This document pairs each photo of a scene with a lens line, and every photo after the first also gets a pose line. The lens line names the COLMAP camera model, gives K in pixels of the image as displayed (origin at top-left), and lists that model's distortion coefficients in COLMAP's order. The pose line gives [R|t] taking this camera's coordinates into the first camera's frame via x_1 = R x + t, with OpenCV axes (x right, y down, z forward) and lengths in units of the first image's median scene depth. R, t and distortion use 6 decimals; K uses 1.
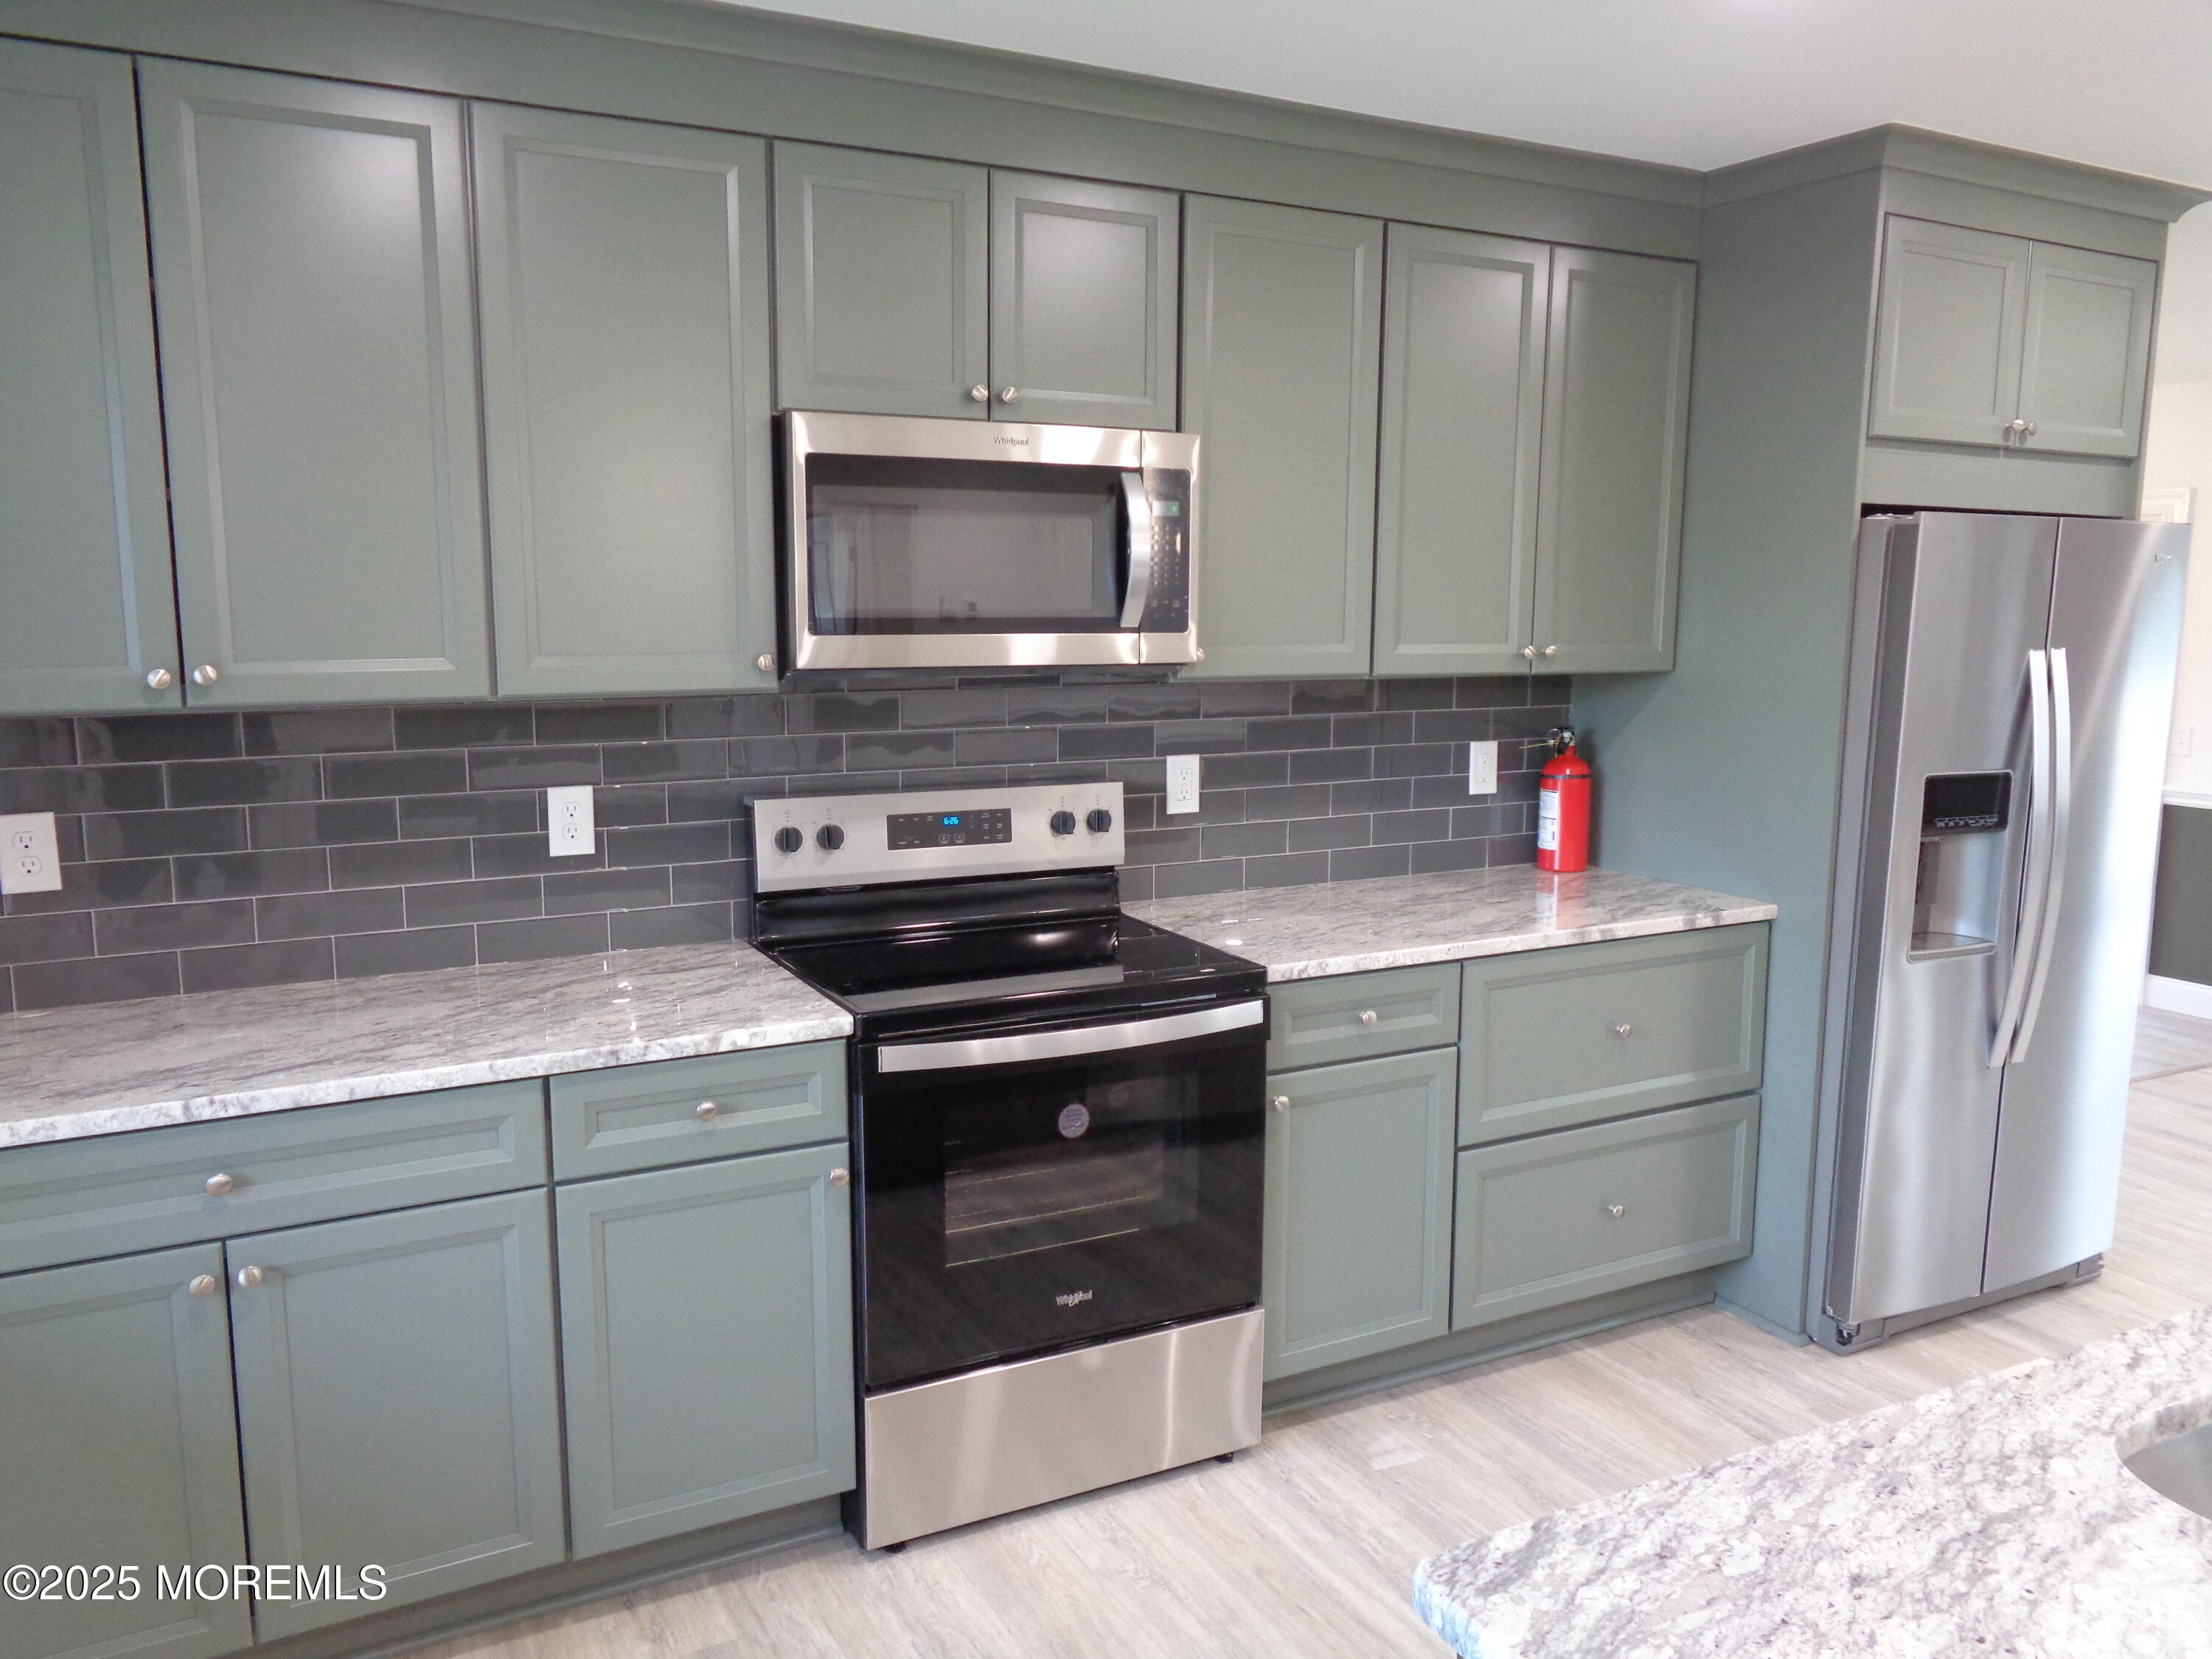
lens RADIAL K [[1678.3, 0, 1112.5], [0, 1678.3, 831.3], [0, 0, 1]] dist [0.004526, 0.014819]
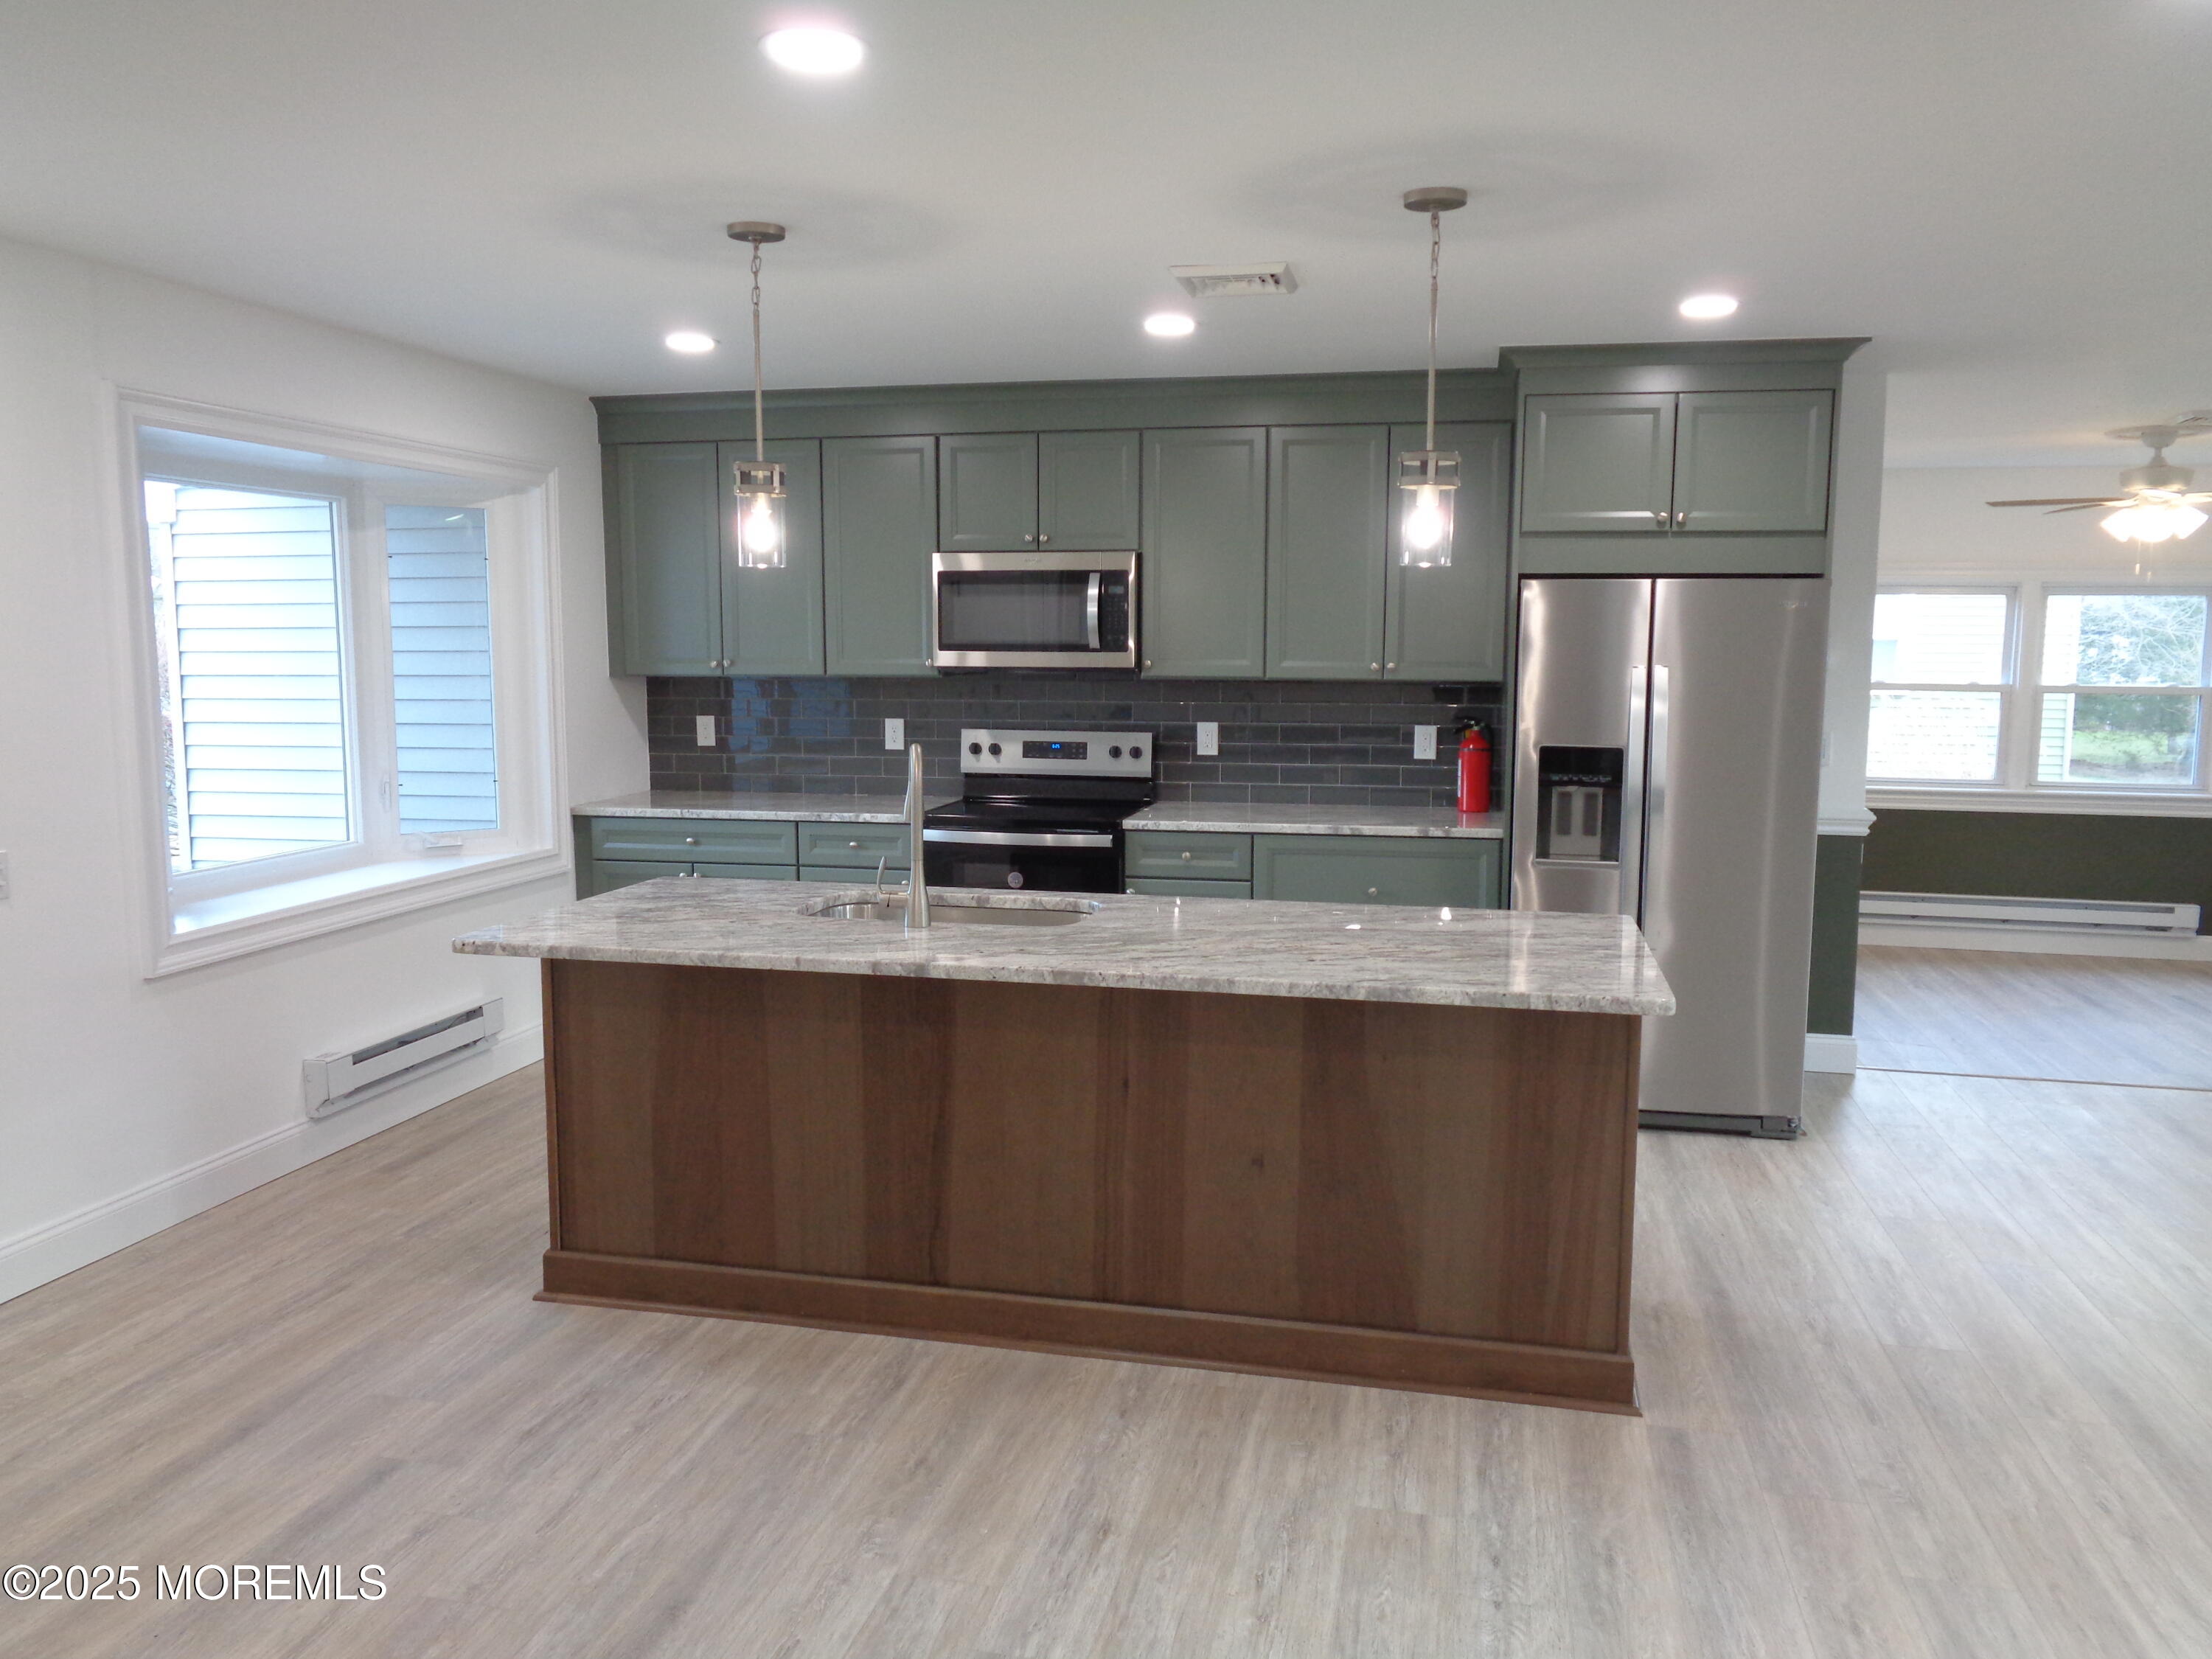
lens RADIAL K [[1678.3, 0, 1104.2], [0, 1678.3, 831.1], [0, 0, 1]] dist [0.004526, 0.014819]
pose [[0.753805, 0.073652, -0.652957, 1.238809], [-0.090869, 0.995835, 0.007424, 0.073057], [0.650785, 0.053737, 0.757358, -0.461039]]
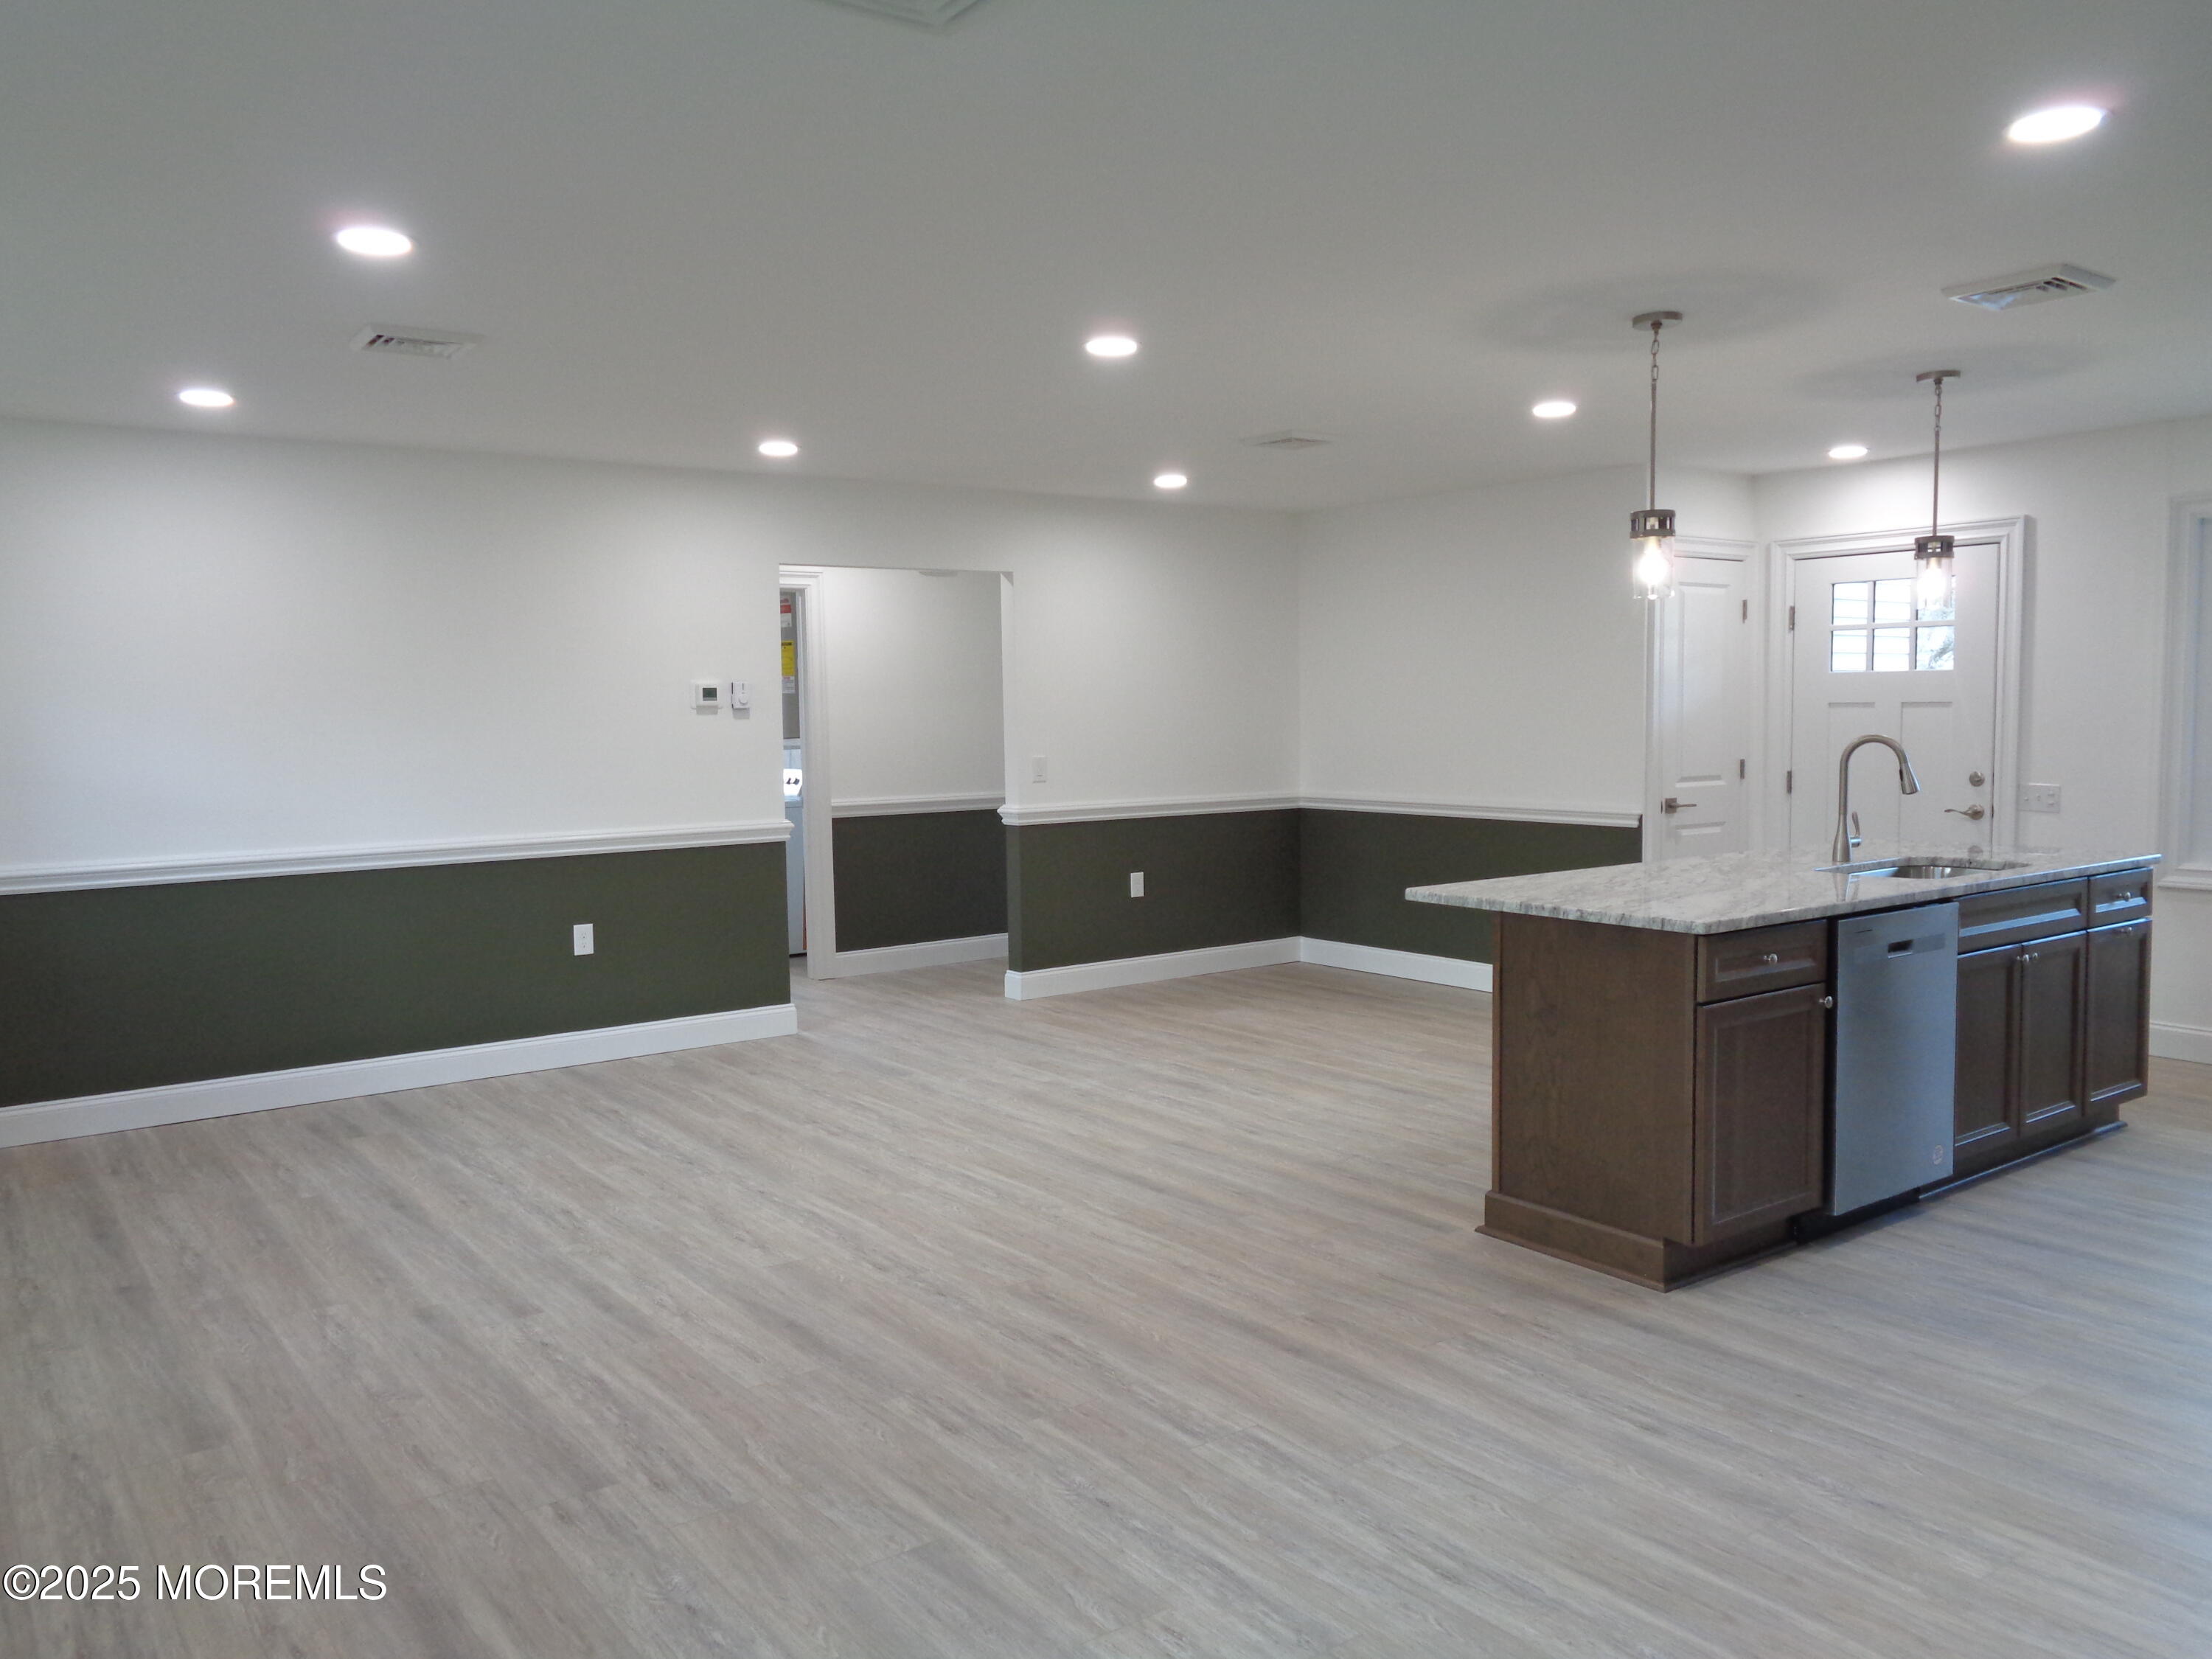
lens RADIAL K [[1678.3, 0, 1100.0], [0, 1678.3, 815.9], [0, 0, 1]] dist [0.004526, 0.014819]
pose [[-0.990067, 0.013539, -0.139943, 1.335566], [-0.015951, 0.978110, 0.207475, -0.210667], [0.139689, 0.207646, -0.968179, 1.809864]]
